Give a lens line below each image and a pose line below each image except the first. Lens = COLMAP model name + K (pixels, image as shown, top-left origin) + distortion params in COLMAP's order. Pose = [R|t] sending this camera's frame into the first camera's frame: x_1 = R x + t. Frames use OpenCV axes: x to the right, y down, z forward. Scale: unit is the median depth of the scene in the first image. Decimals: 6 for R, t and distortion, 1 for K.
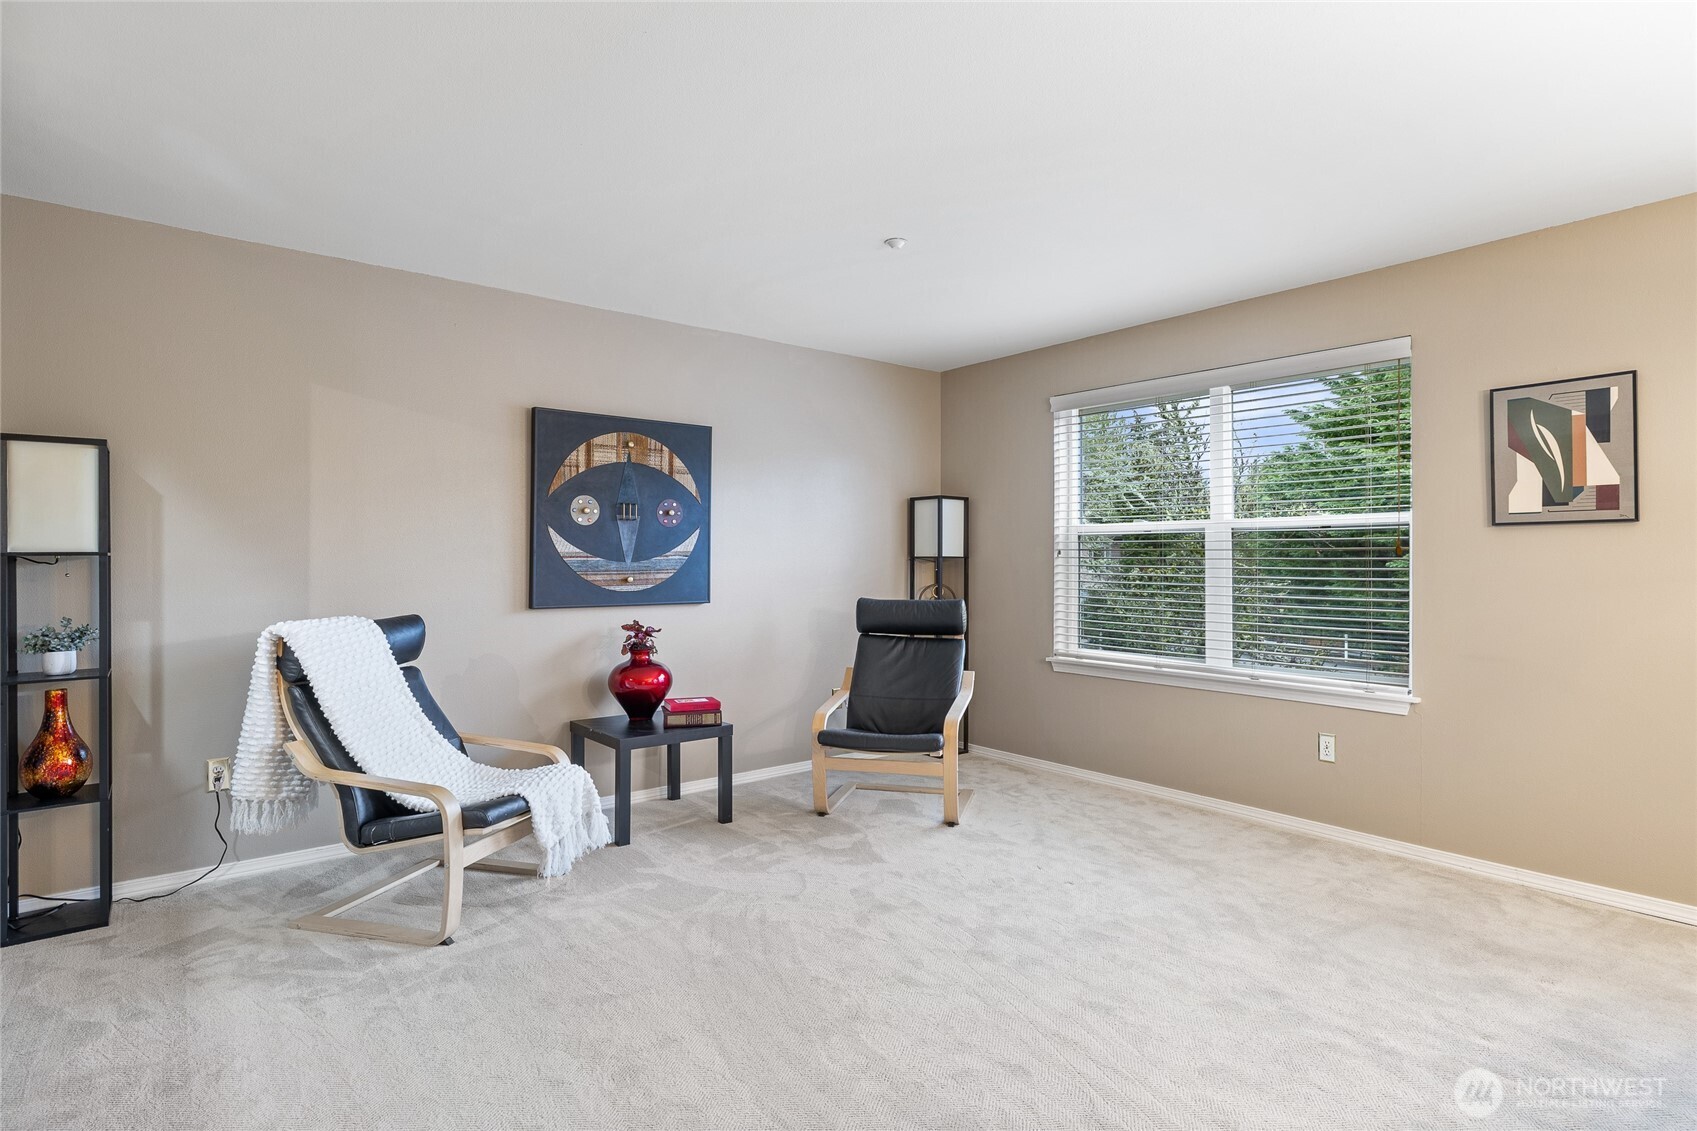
lens RADIAL K [[871.9, 0, 848.5], [0, 871.9, 565.5], [0, 0, 1]] dist [0.003001, 0.000054]
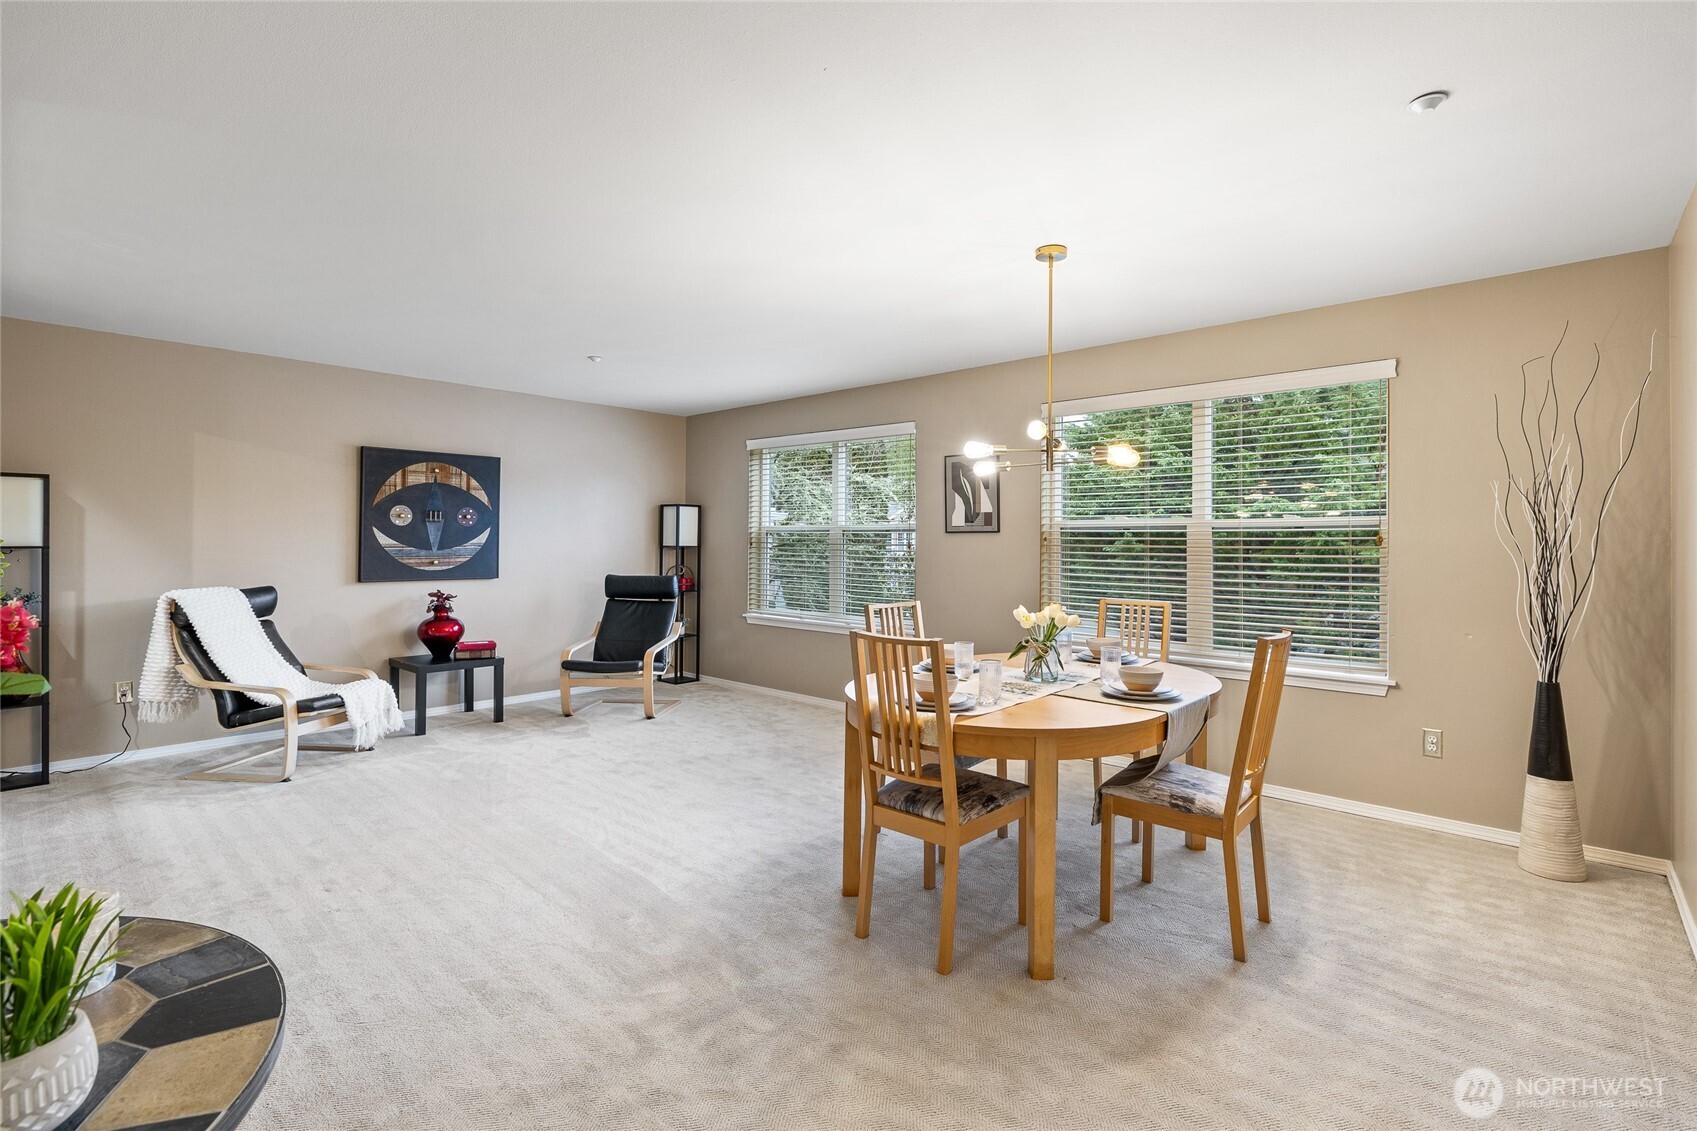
lens RADIAL K [[781.2, 0, 865.1], [0, 781.2, 546.2], [0, 0, 1]] dist [-0.001094, -0.000305]
pose [[0.986021, 0.003934, 0.166577, 0.266505], [-0.004070, 0.999992, 0.000480, -0.015880], [-0.166574, -0.001151, 0.986028, -0.458870]]
